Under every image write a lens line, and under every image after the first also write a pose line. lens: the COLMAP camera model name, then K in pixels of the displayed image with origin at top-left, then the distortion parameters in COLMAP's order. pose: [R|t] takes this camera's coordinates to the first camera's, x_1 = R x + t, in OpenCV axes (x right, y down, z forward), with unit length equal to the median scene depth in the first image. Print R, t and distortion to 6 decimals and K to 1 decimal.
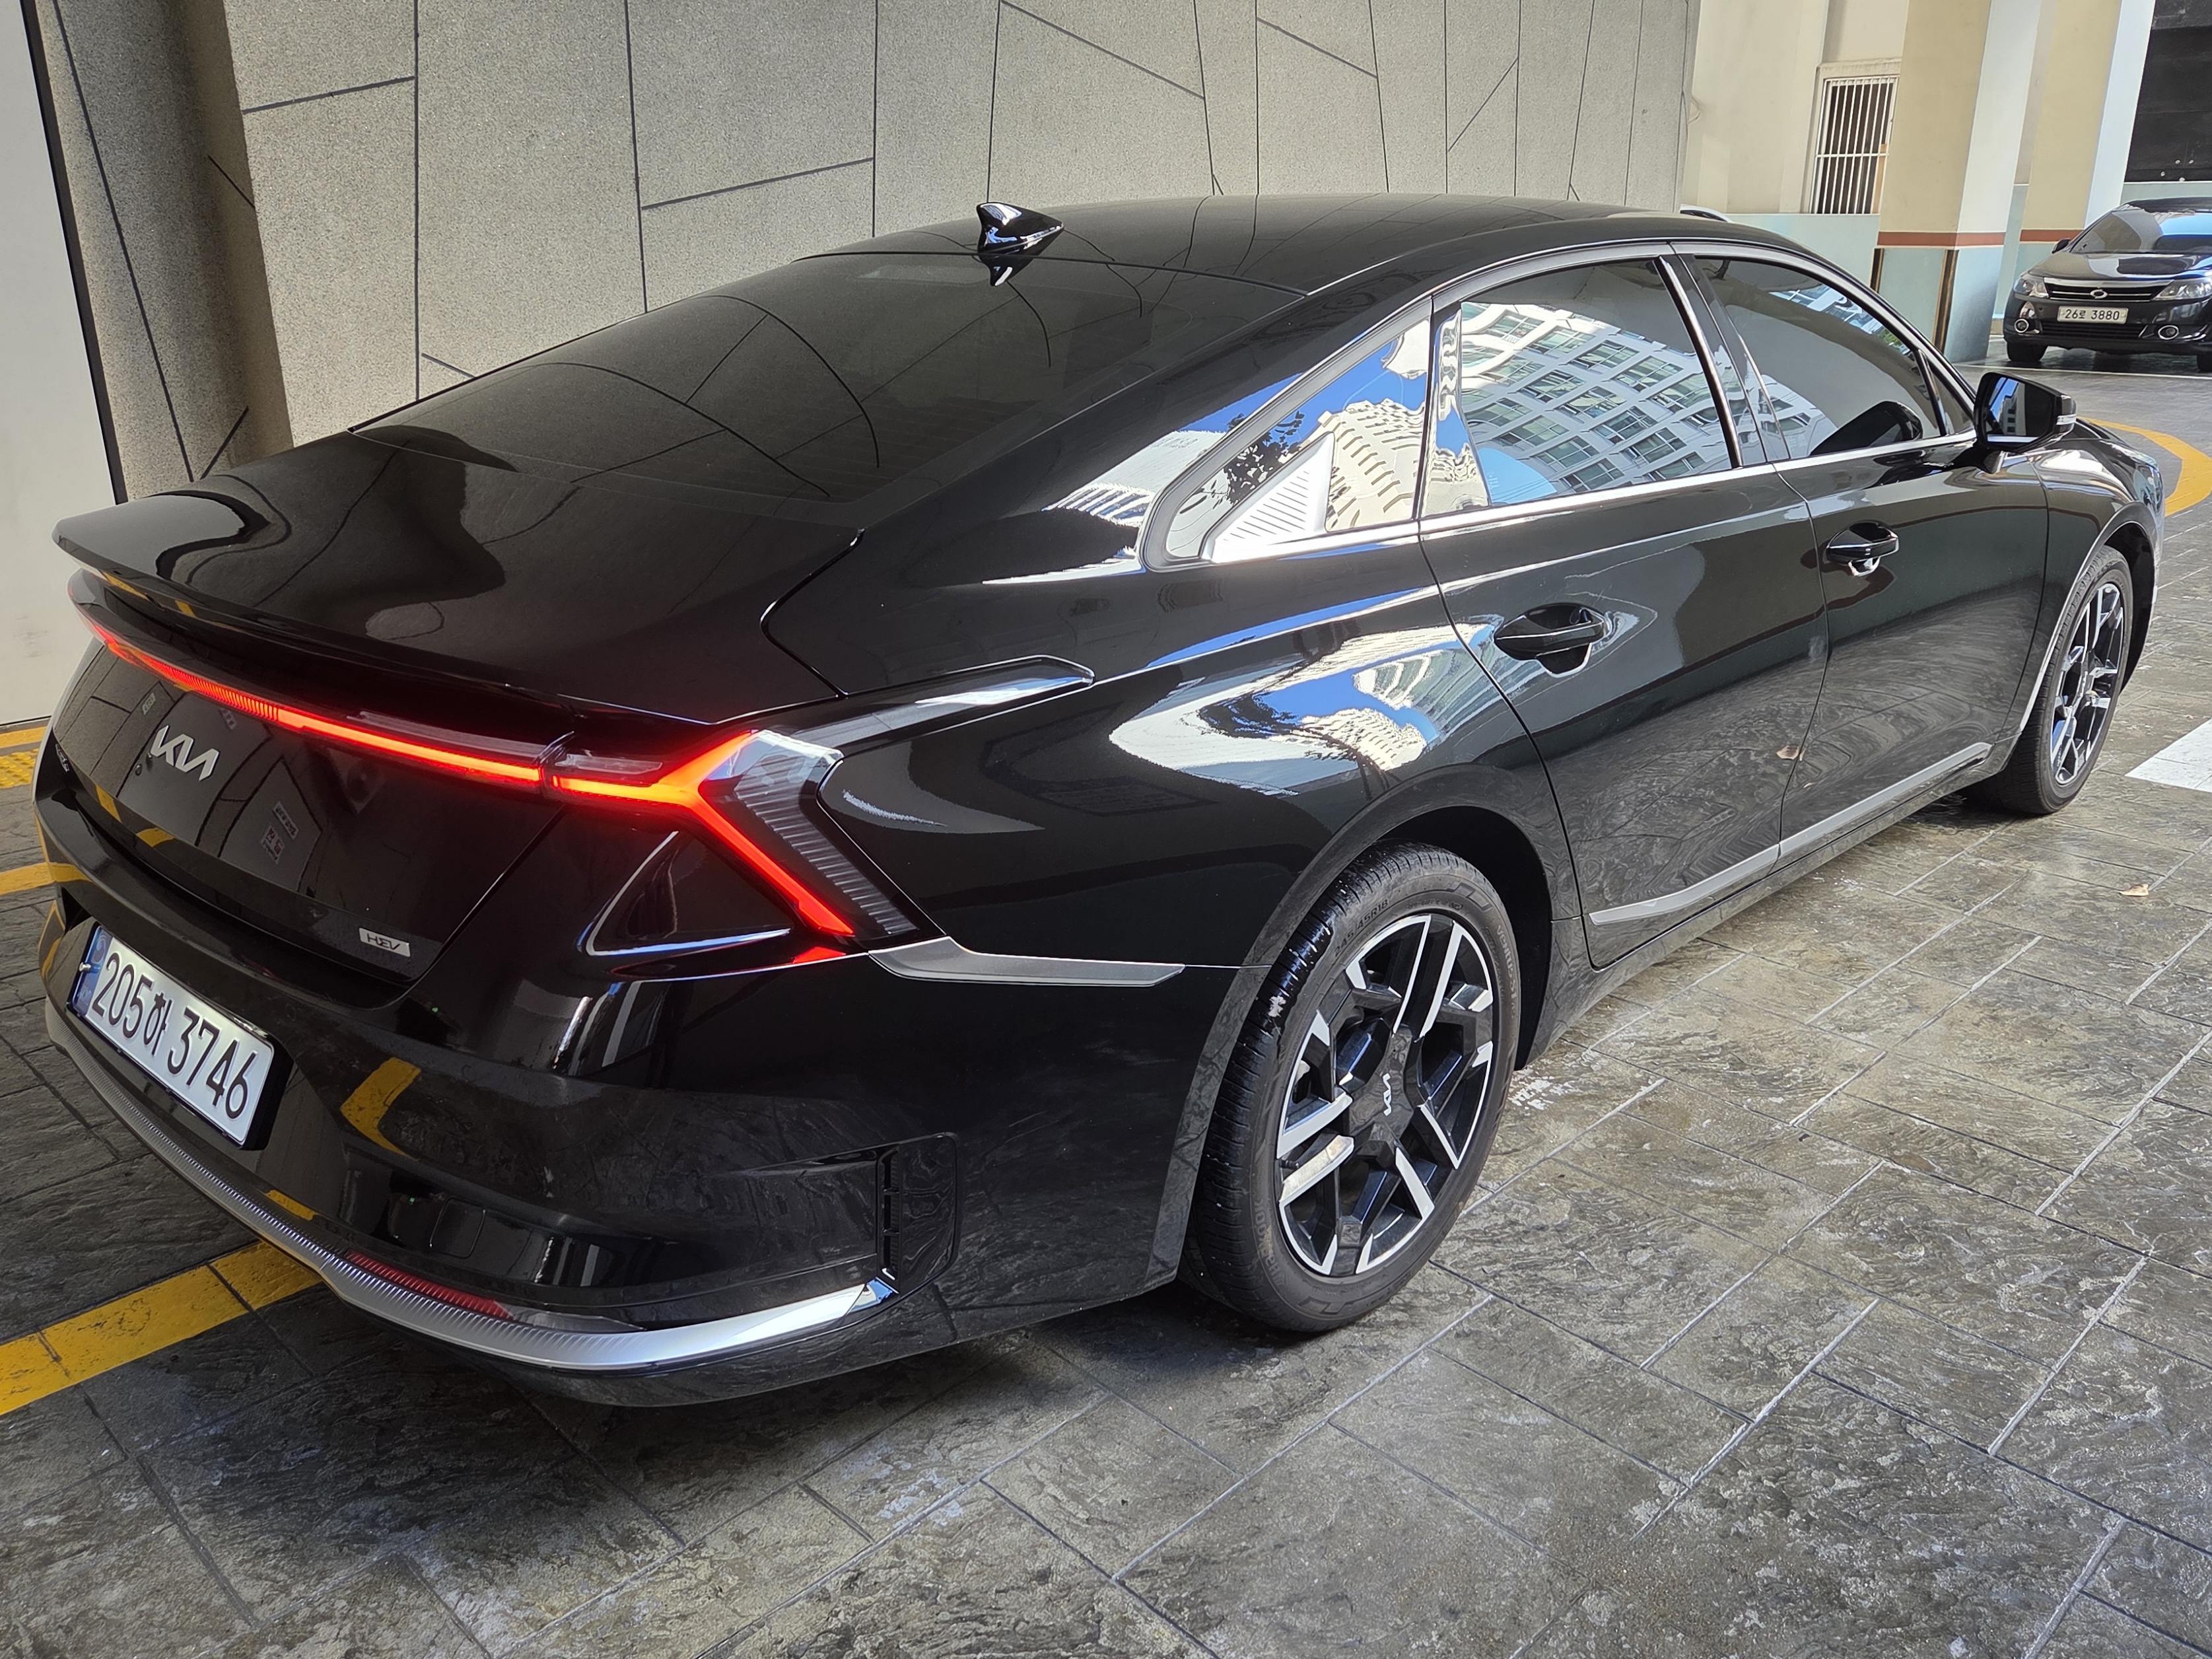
lens RADIAL K [[1774.2, 0, 1106.0], [0, 1774.2, 829.5], [0, 0, 1]] dist [0.028035, -0.002499]
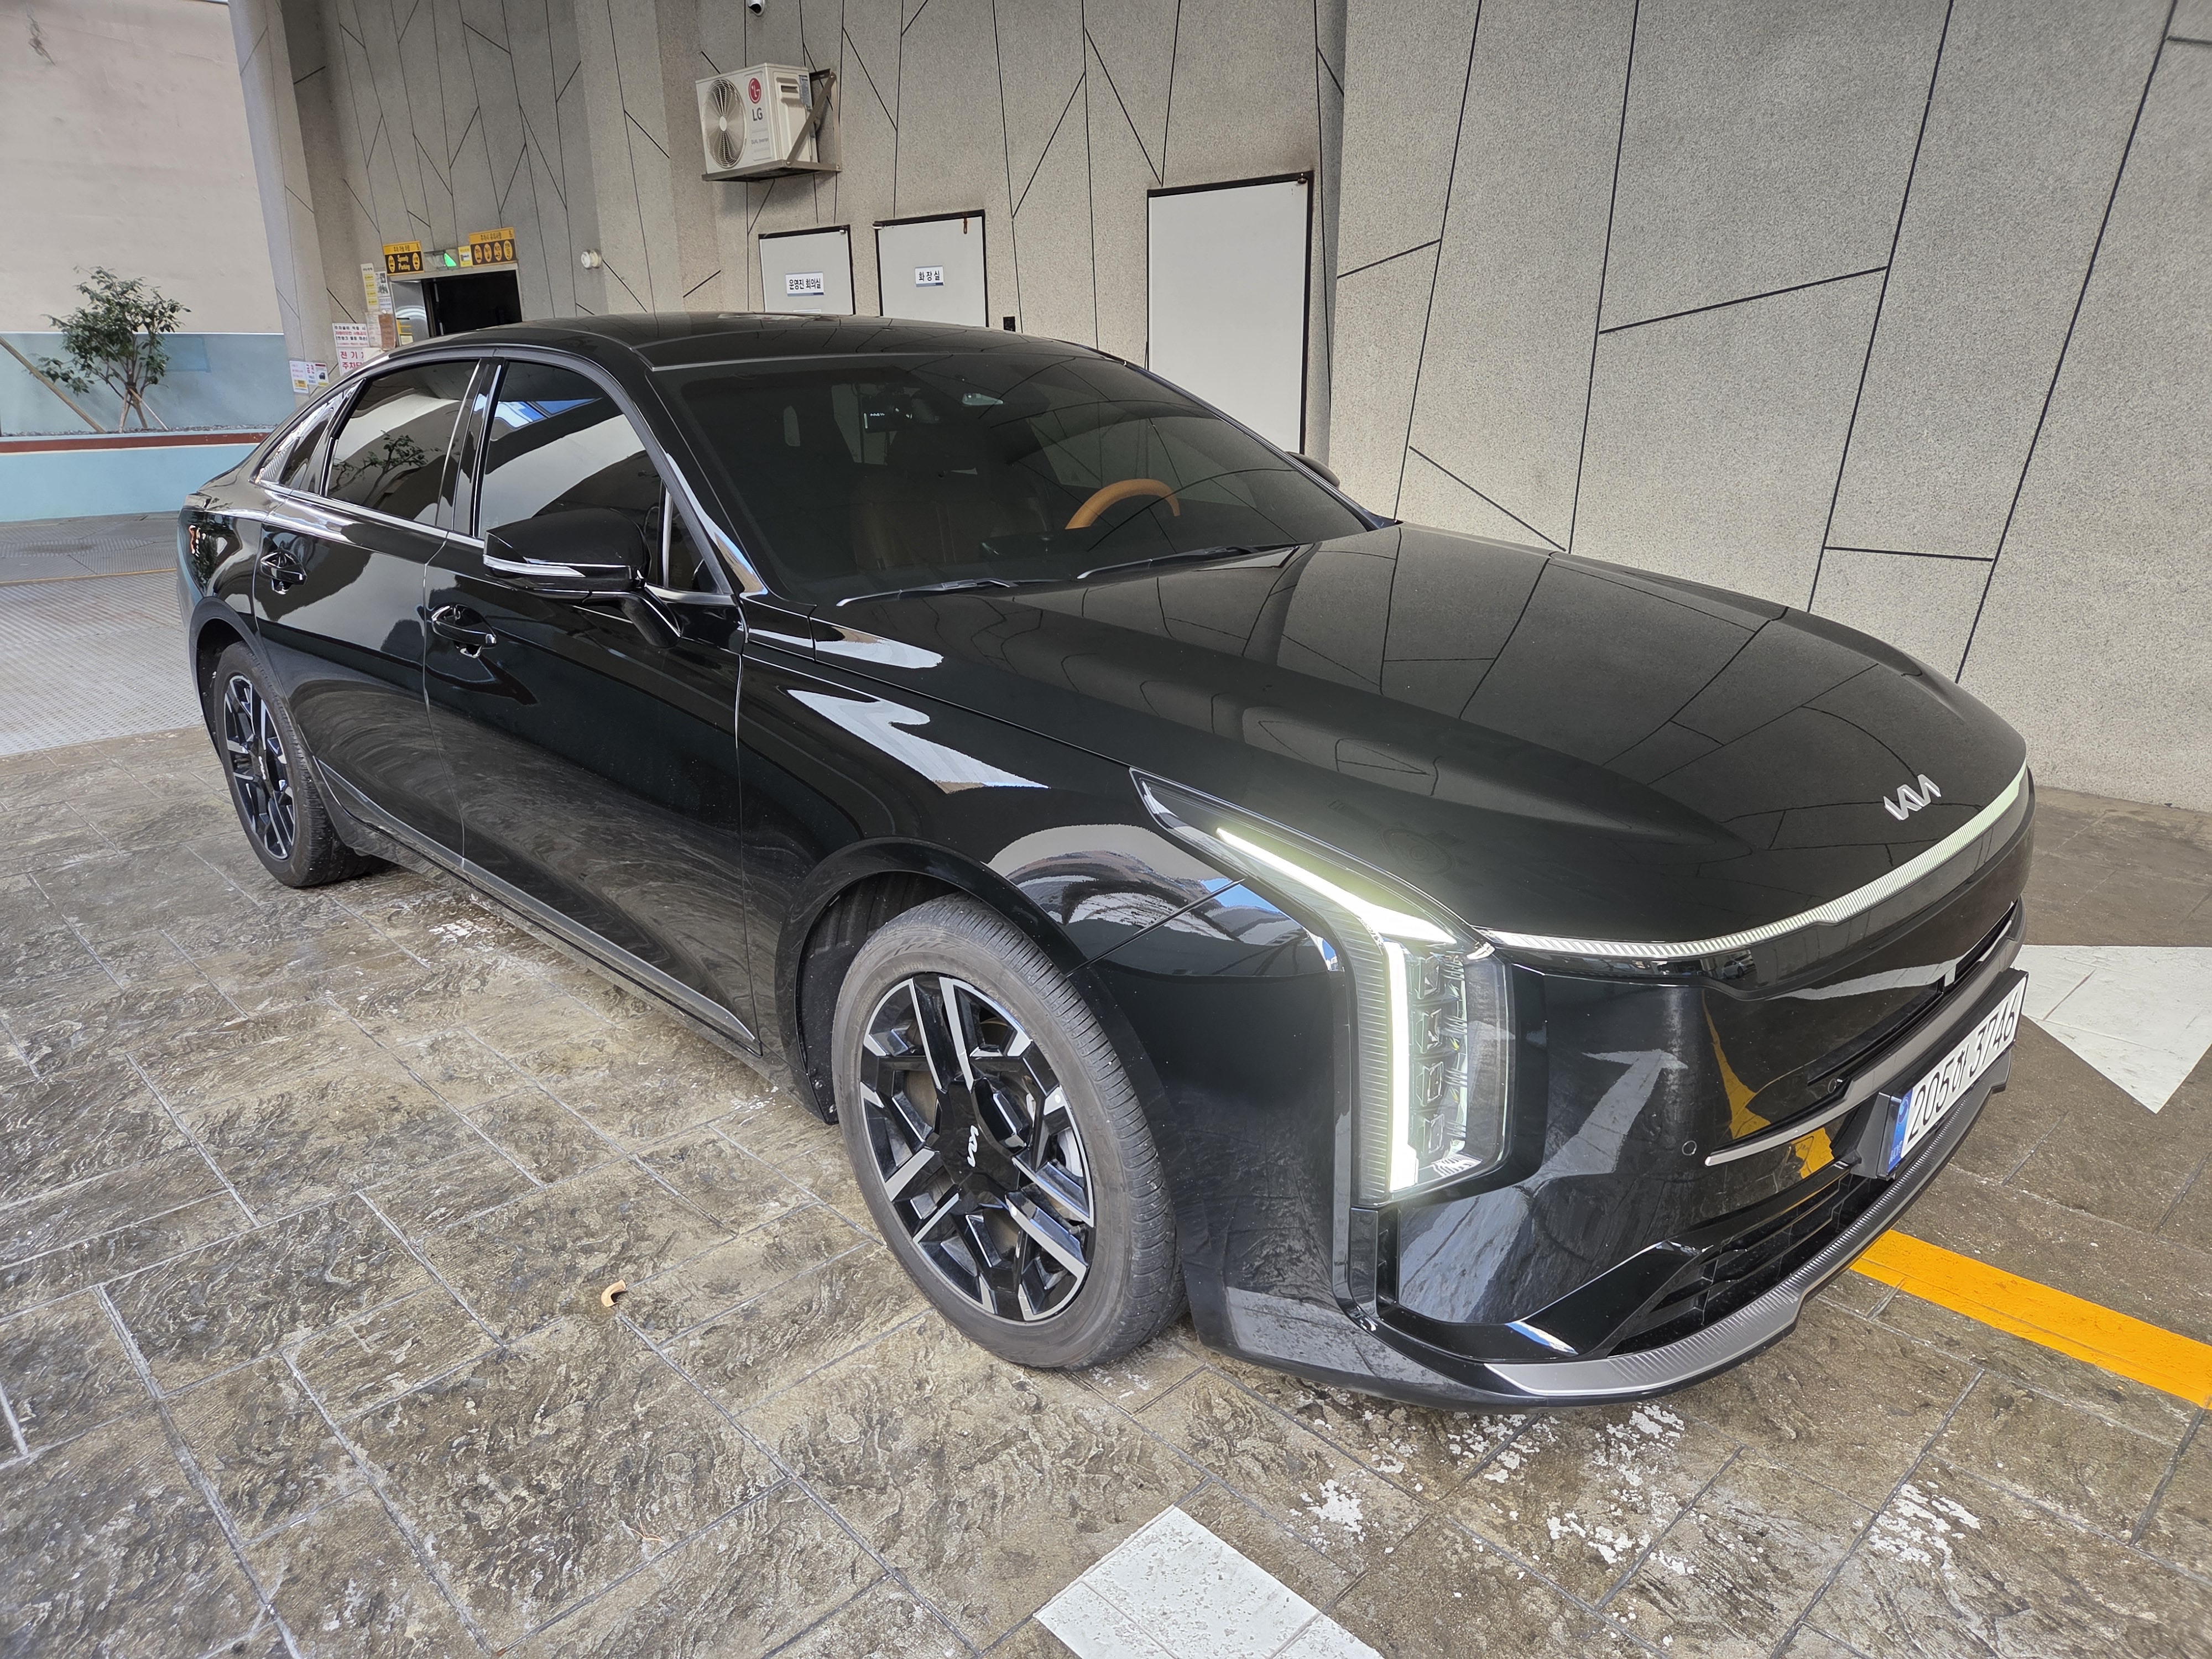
lens RADIAL K [[1495.9, 0, 1106.0], [0, 1495.9, 829.5], [0, 0, 1]] dist [0.032315, -0.030294]
pose [[-0.027134, 0.291778, -0.956101, 0.941779], [-0.325310, 0.901812, 0.284443, -0.304957], [0.945218, 0.318748, 0.070449, 0.959618]]
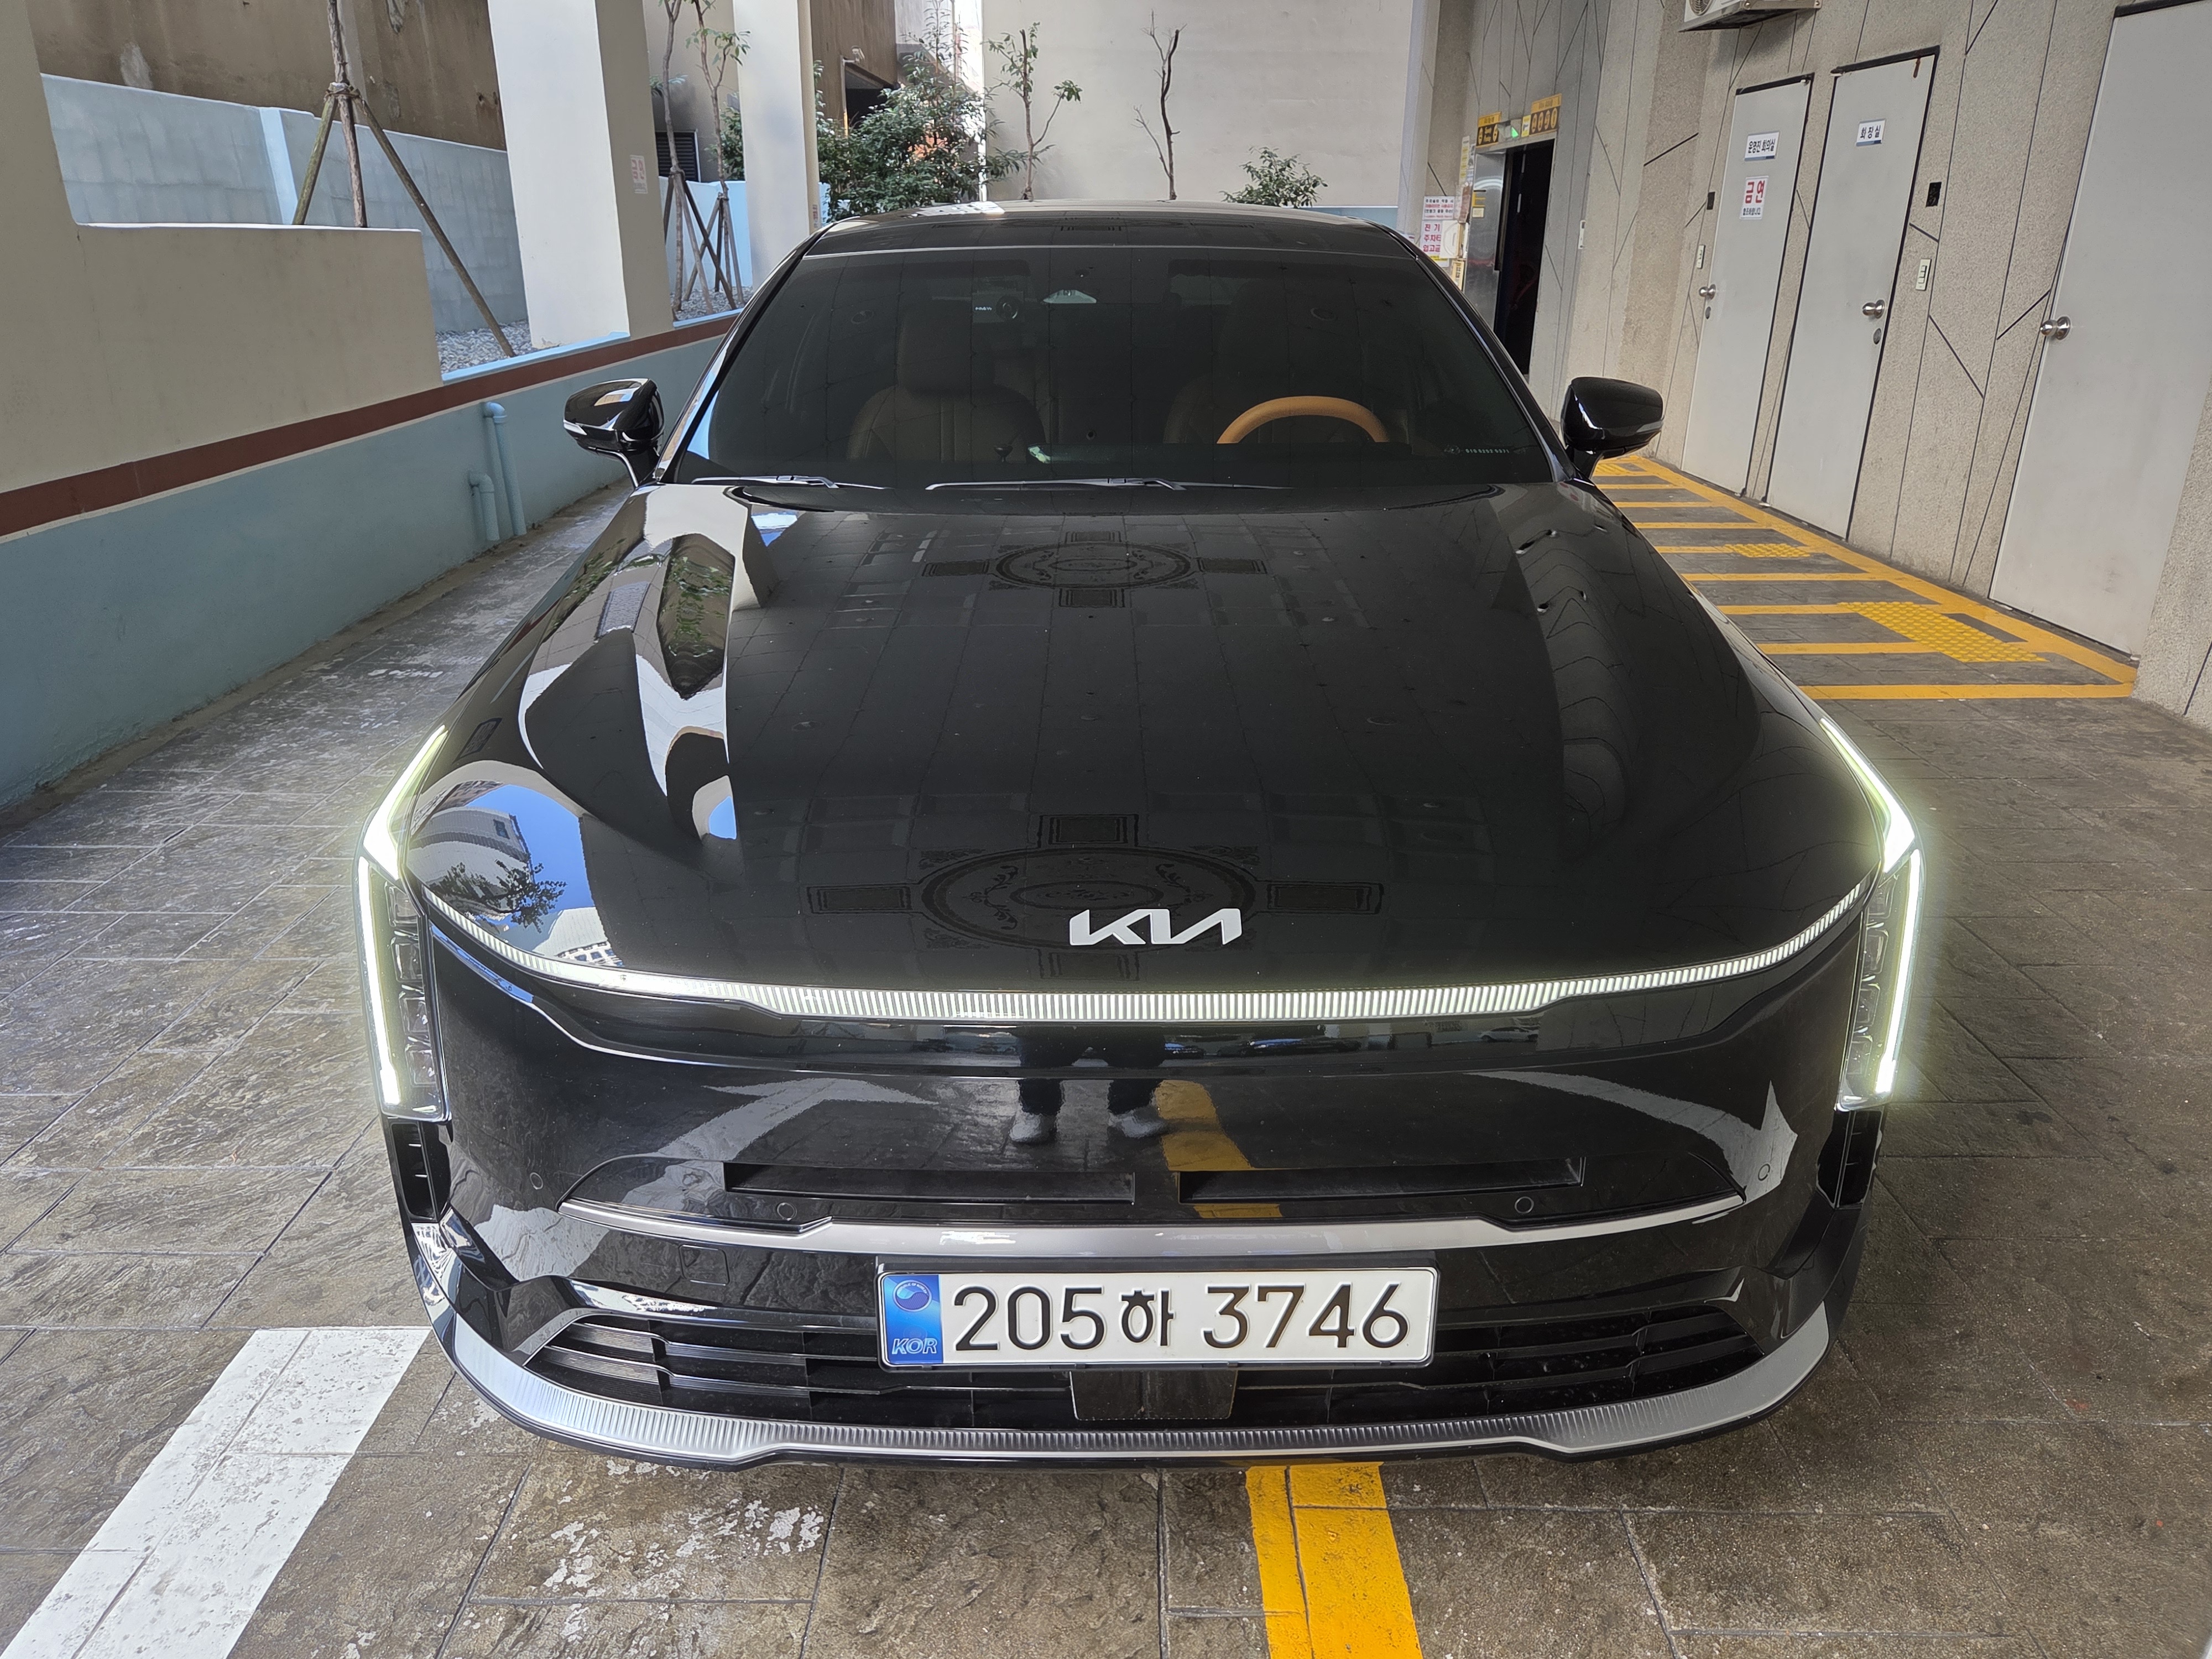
lens RADIAL K [[1495.9, 0, 1106.0], [0, 1495.9, 829.5], [0, 0, 1]] dist [0.032315, -0.030294]
pose [[-0.713458, 0.252887, -0.653472, 0.716549], [-0.236714, 0.790785, 0.564469, -0.452057], [0.659503, 0.557411, -0.504330, 1.346656]]
